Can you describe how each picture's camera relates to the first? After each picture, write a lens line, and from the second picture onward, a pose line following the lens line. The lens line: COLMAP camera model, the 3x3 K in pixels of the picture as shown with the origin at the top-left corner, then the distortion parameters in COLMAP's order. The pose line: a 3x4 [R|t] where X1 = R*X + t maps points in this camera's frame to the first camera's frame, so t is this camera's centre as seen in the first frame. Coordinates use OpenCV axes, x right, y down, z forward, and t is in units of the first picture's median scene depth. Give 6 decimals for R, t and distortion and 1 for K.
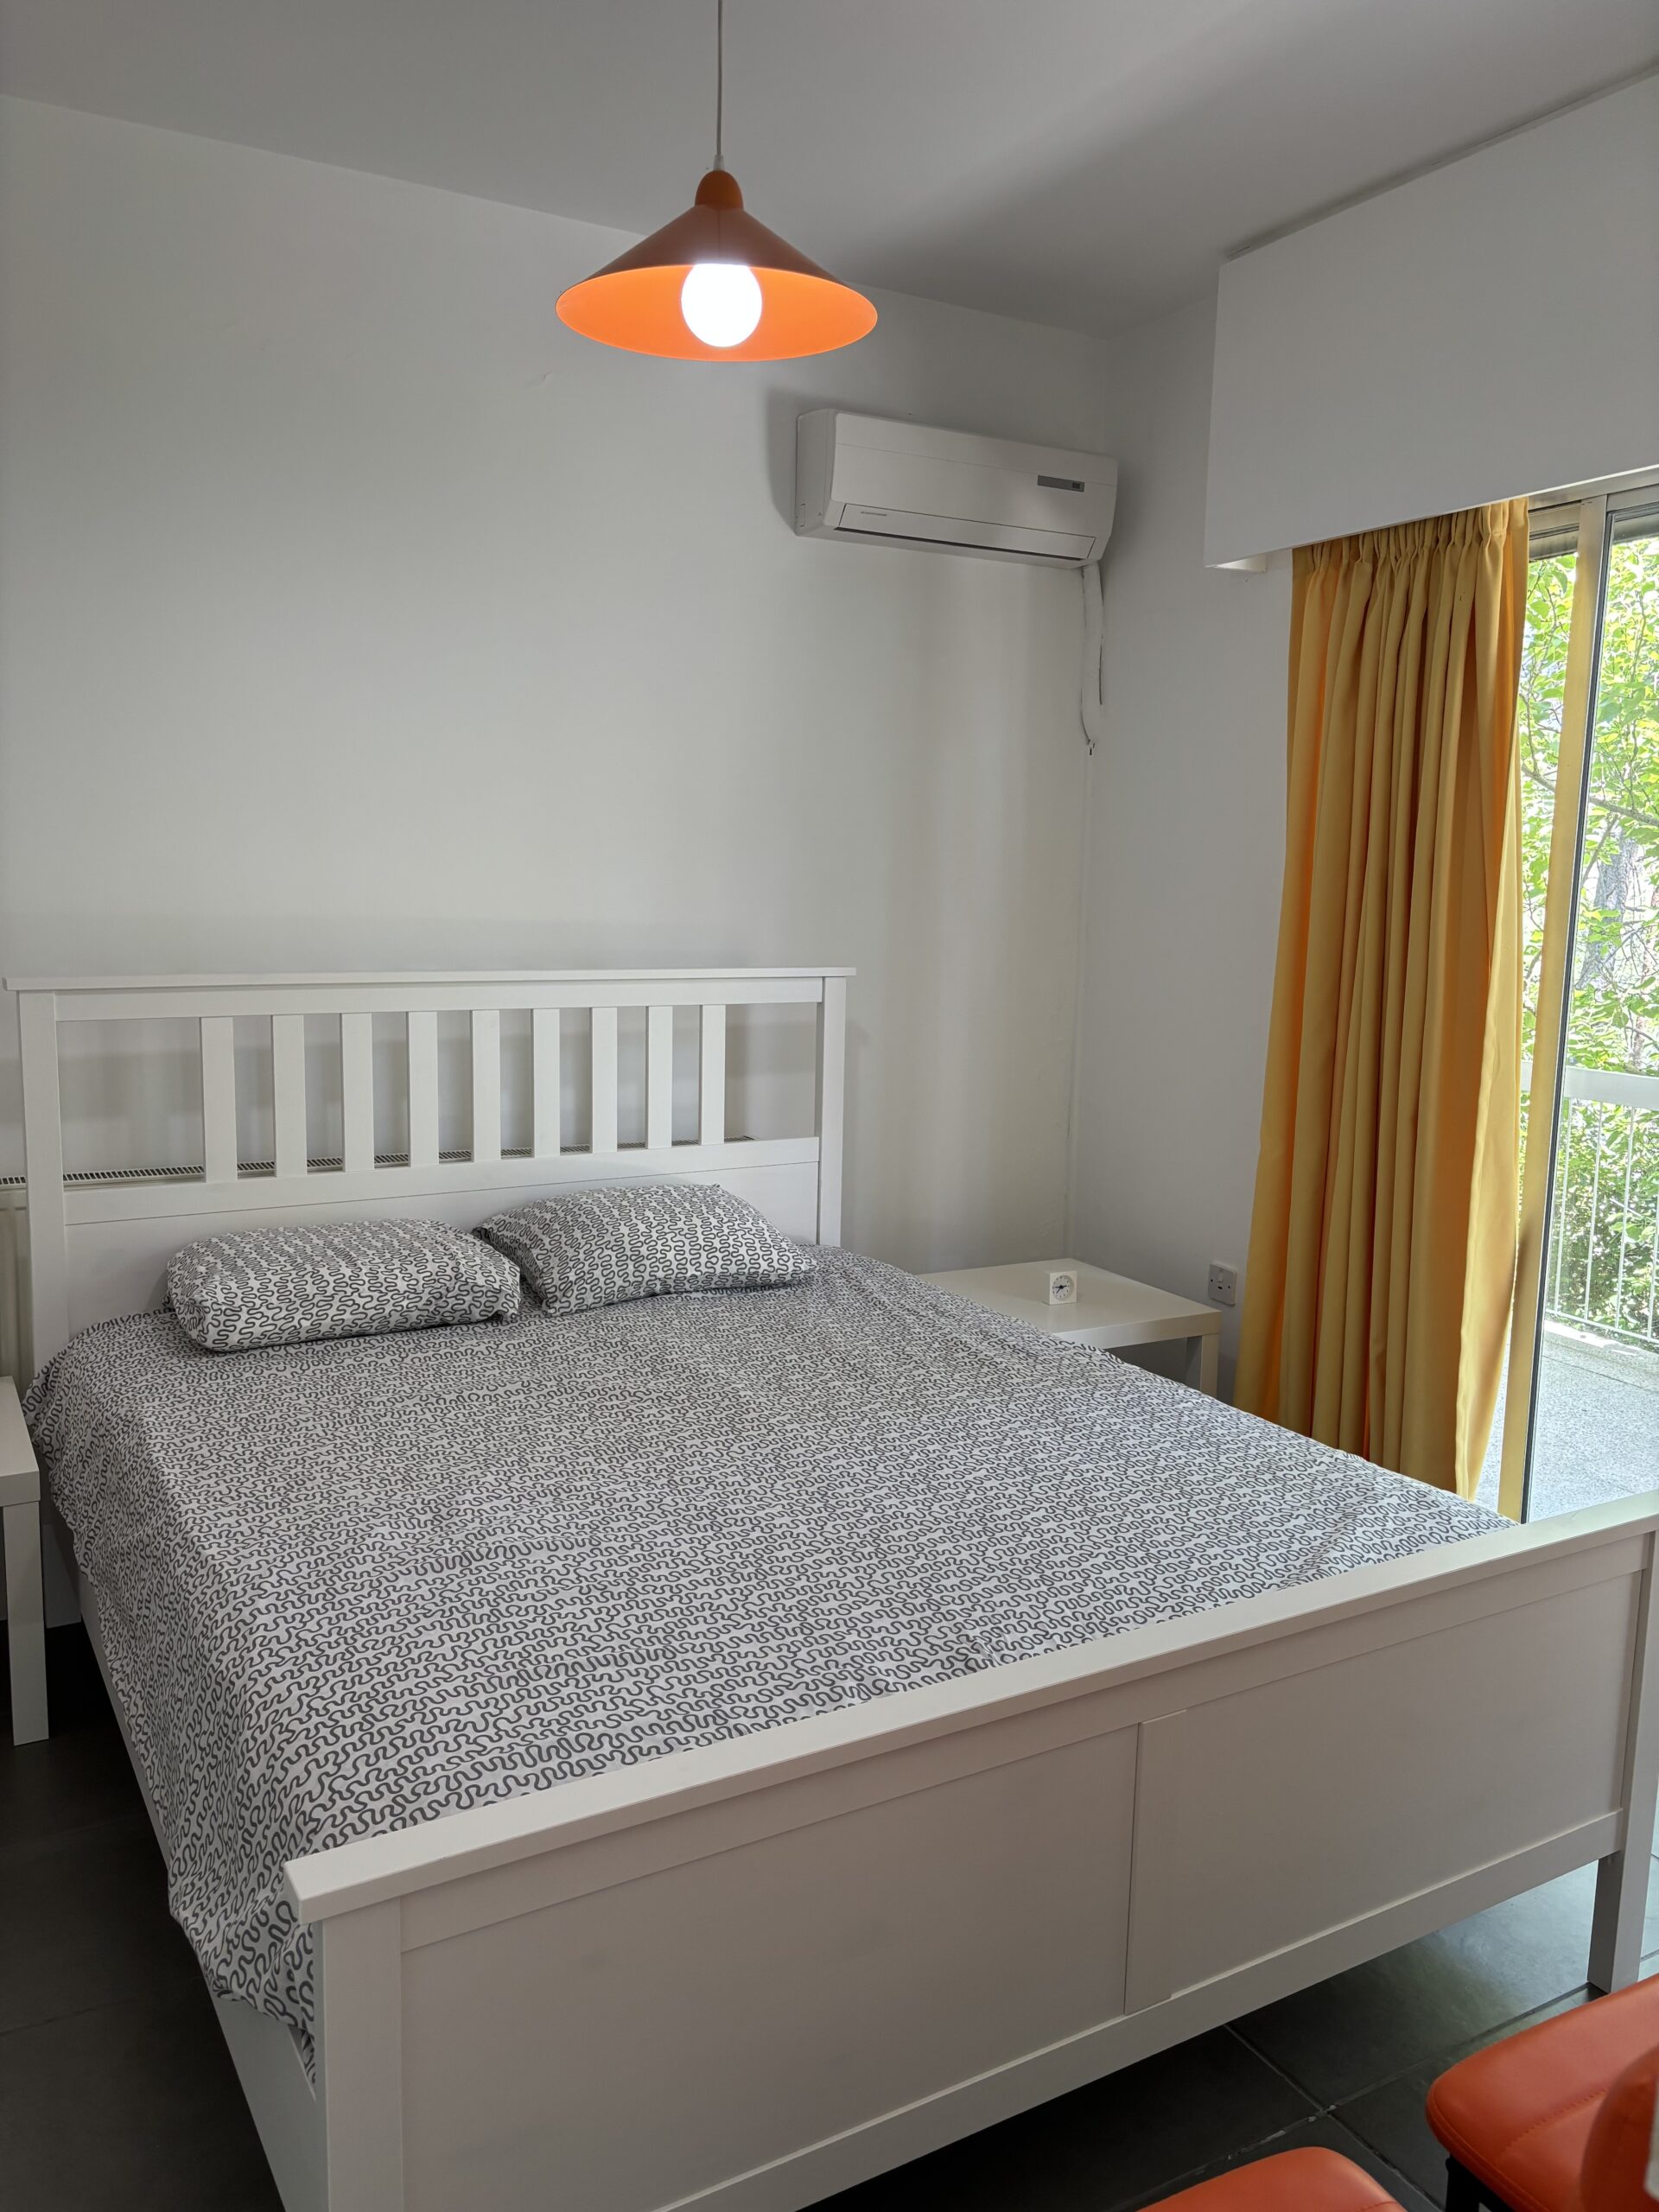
lens RADIAL K [[1677.5, 0, 829.5], [0, 1677.5, 1106.0], [0, 0, 1]] dist [0.083034, -0.000342]
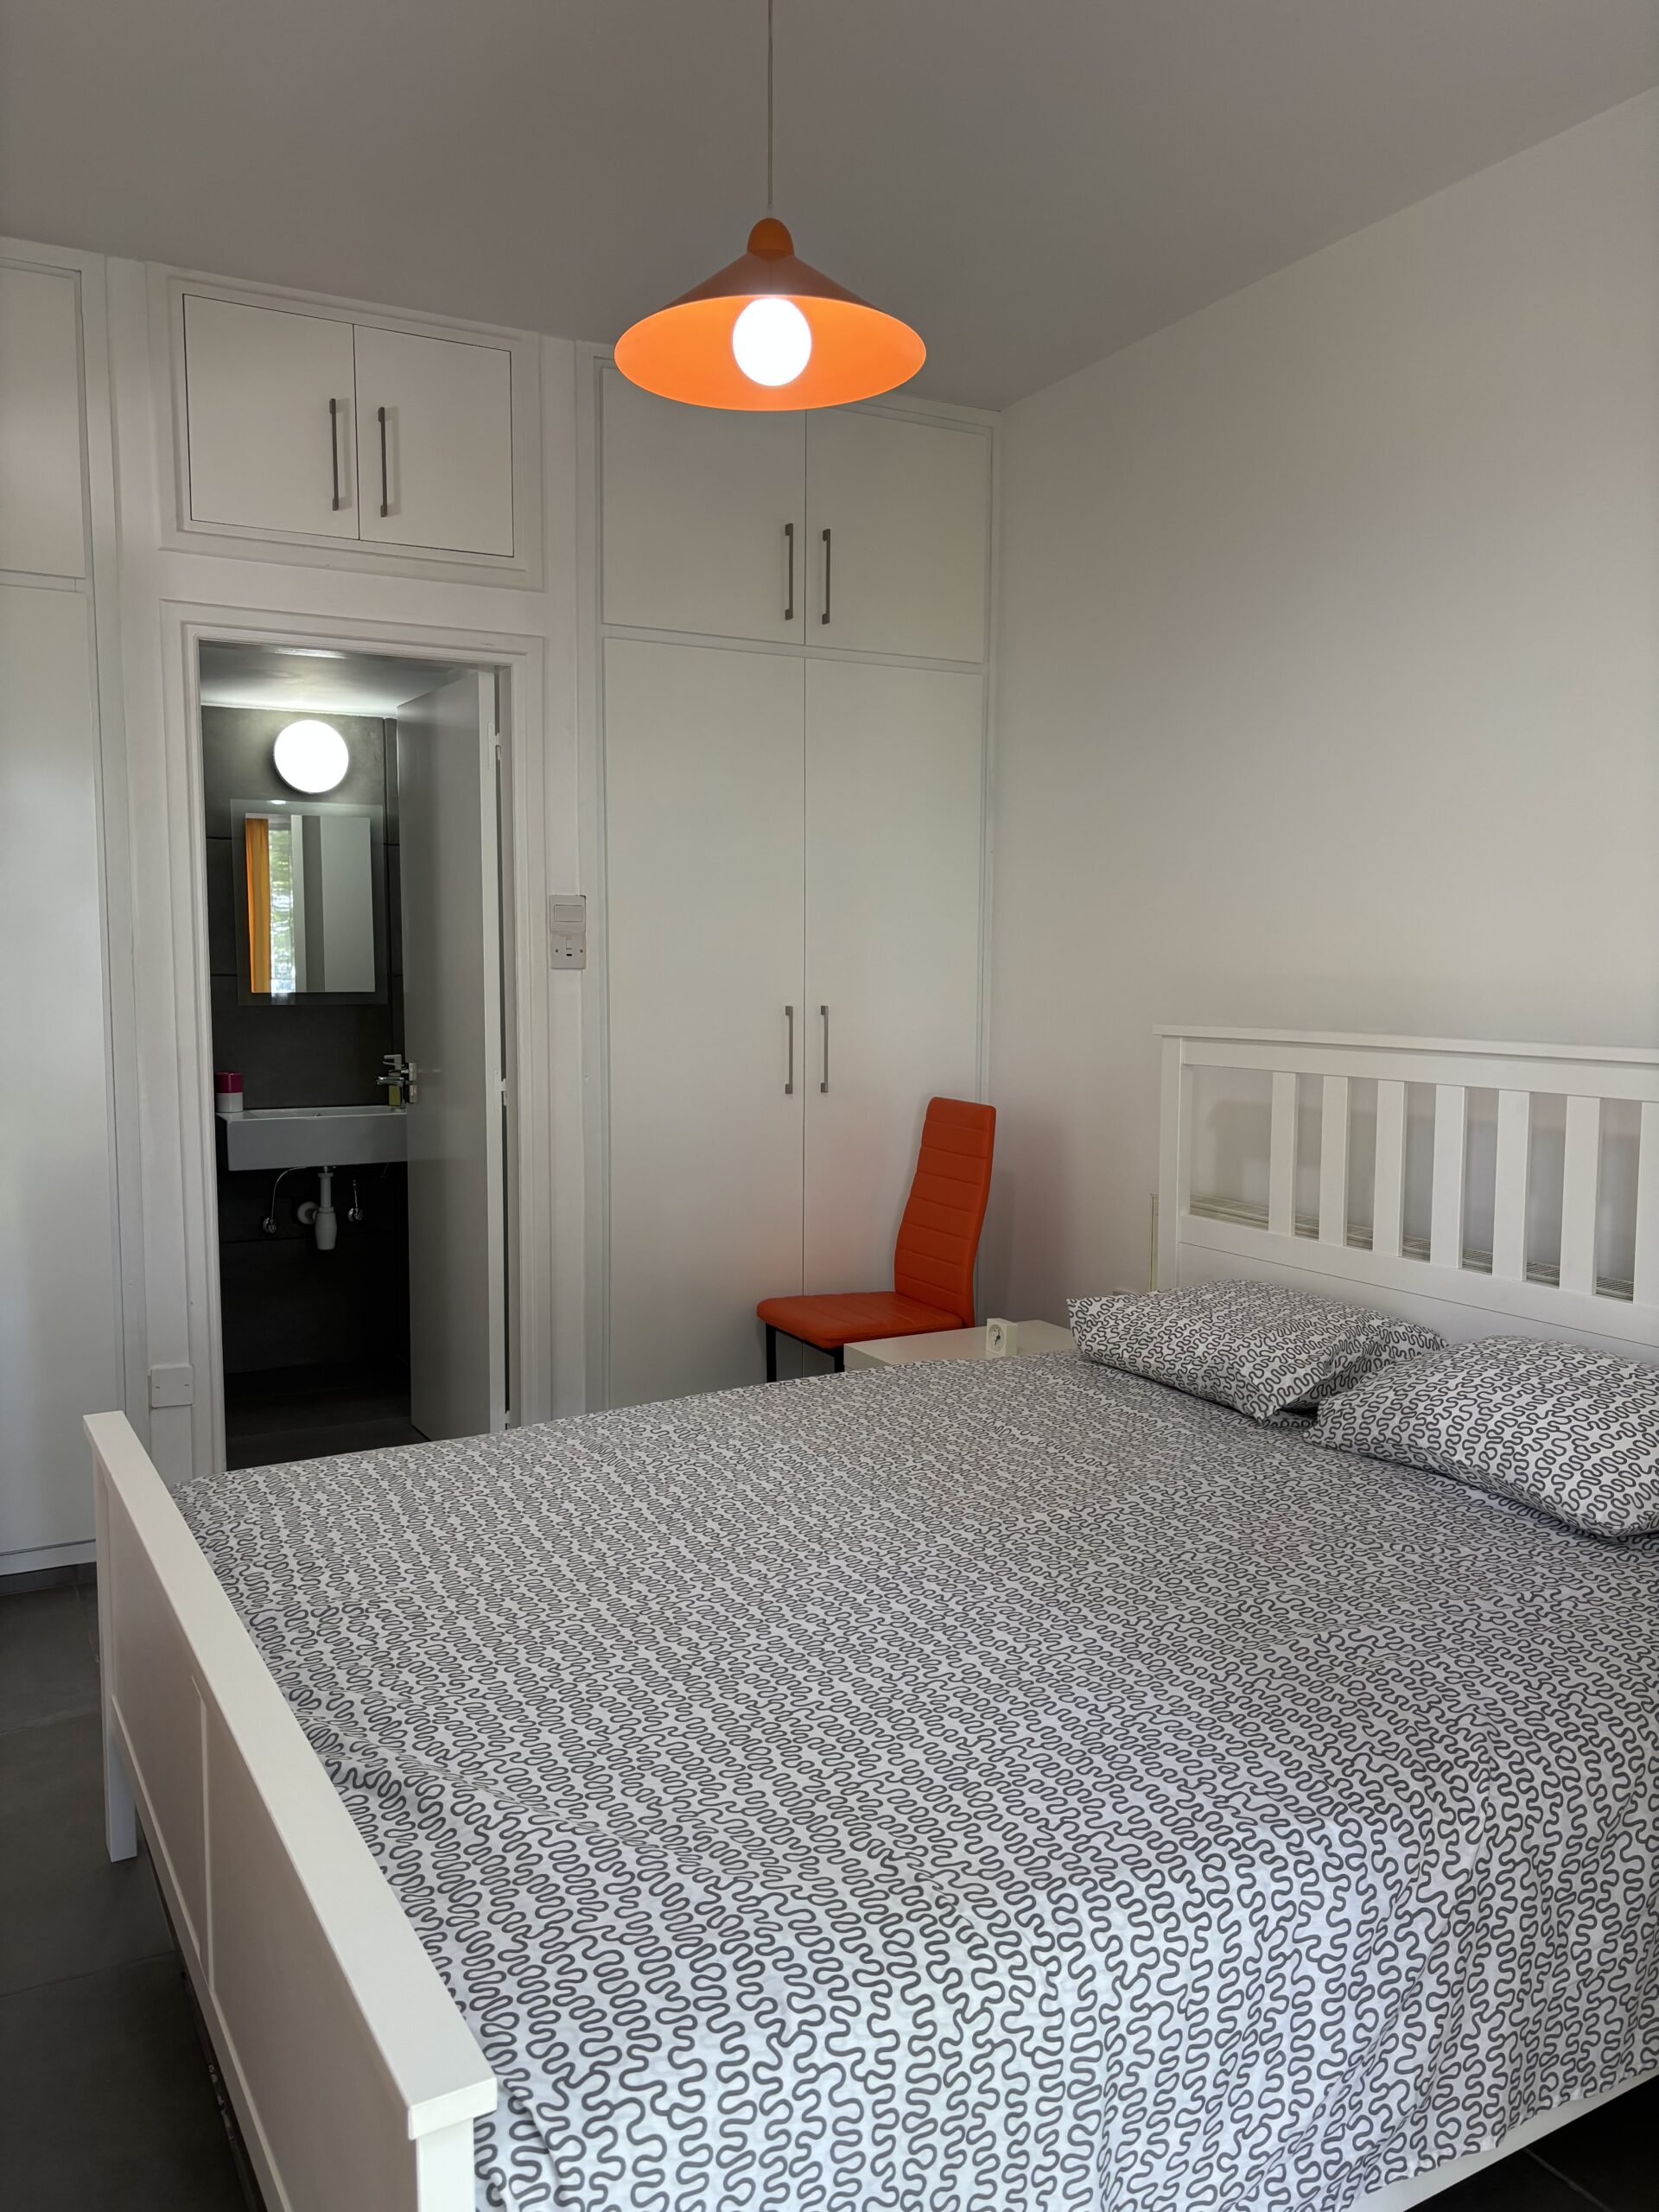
lens RADIAL K [[1677.5, 0, 829.5], [0, 1677.5, 1106.0], [0, 0, 1]] dist [0.083034, -0.000342]
pose [[-0.005948, 0.069381, -0.997573, 0.679978], [-0.147067, 0.986682, 0.069500, -0.064530], [0.989109, 0.147123, 0.004335, 0.755177]]
